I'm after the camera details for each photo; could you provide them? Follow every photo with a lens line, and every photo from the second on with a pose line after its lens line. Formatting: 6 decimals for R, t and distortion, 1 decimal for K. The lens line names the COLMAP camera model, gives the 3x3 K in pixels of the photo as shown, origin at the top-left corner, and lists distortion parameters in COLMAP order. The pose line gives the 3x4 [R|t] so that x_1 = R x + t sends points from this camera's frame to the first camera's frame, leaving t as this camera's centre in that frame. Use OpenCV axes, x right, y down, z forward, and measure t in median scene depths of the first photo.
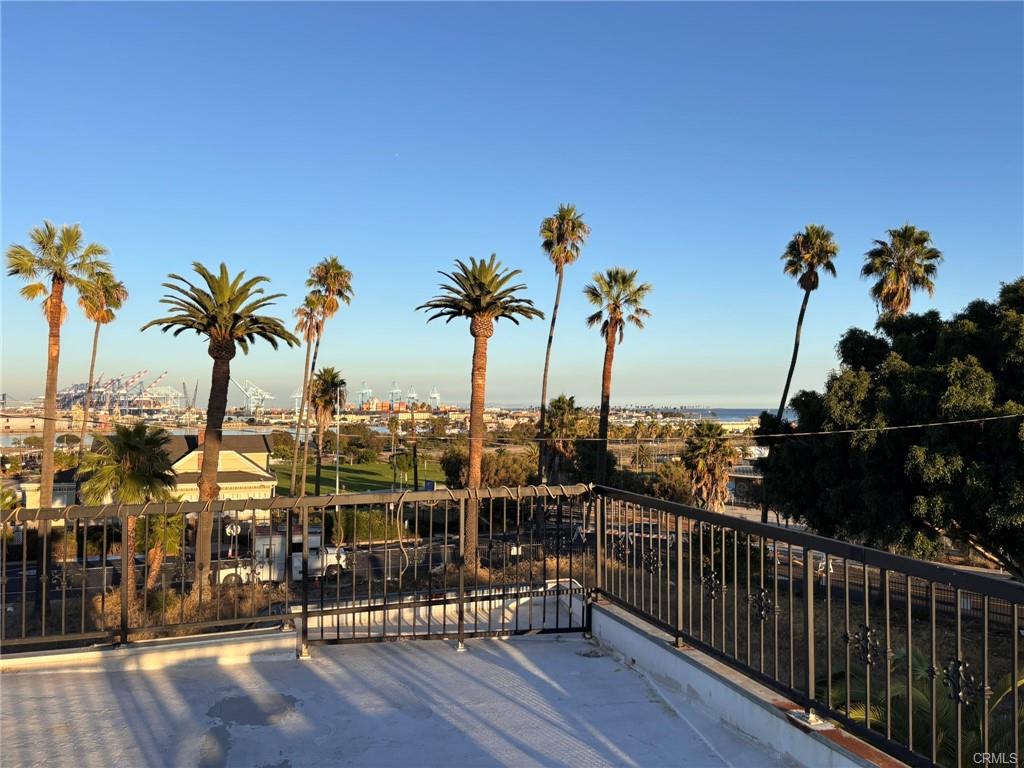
lens RADIAL K [[777.7, 0, 514.7], [0, 777.7, 388.8], [0, 0, 1]] dist [0.024179, -0.008581]
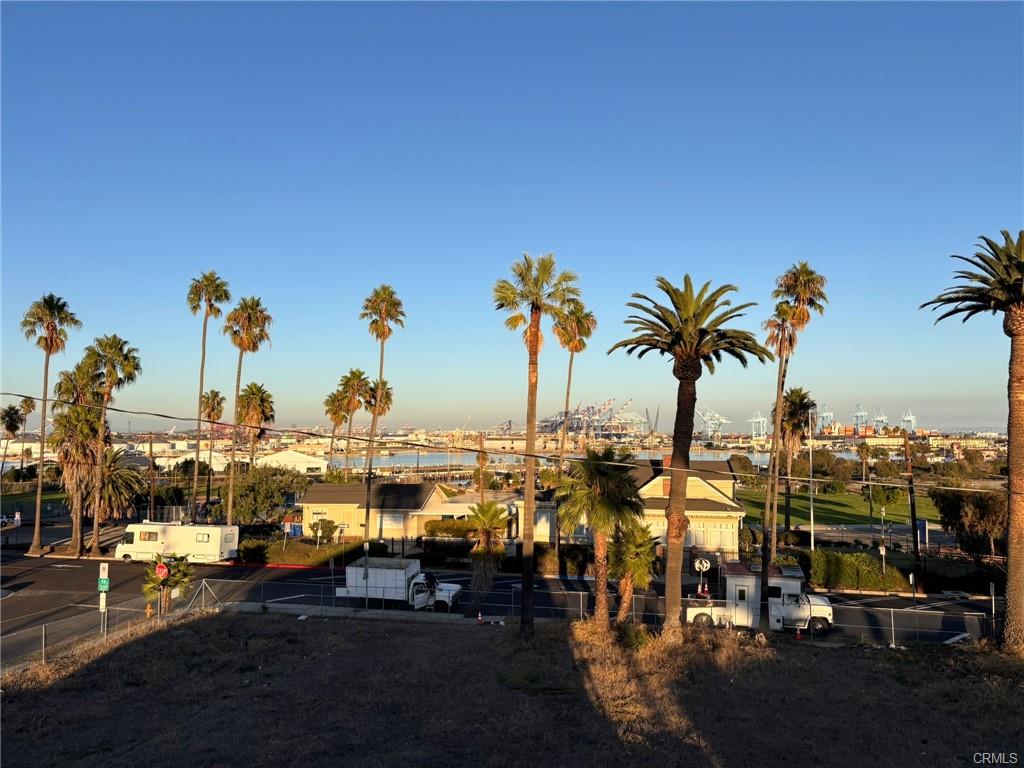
lens RADIAL K [[769.1, 0, 512.0], [0, 769.1, 384.0], [0, 0, 1]] dist [0.063877, -0.208666]
pose [[0.839918, -0.033631, -0.541670, -0.050416], [0.013044, 0.999041, -0.041803, 0.002406], [0.542556, 0.028046, 0.839551, 0.110601]]
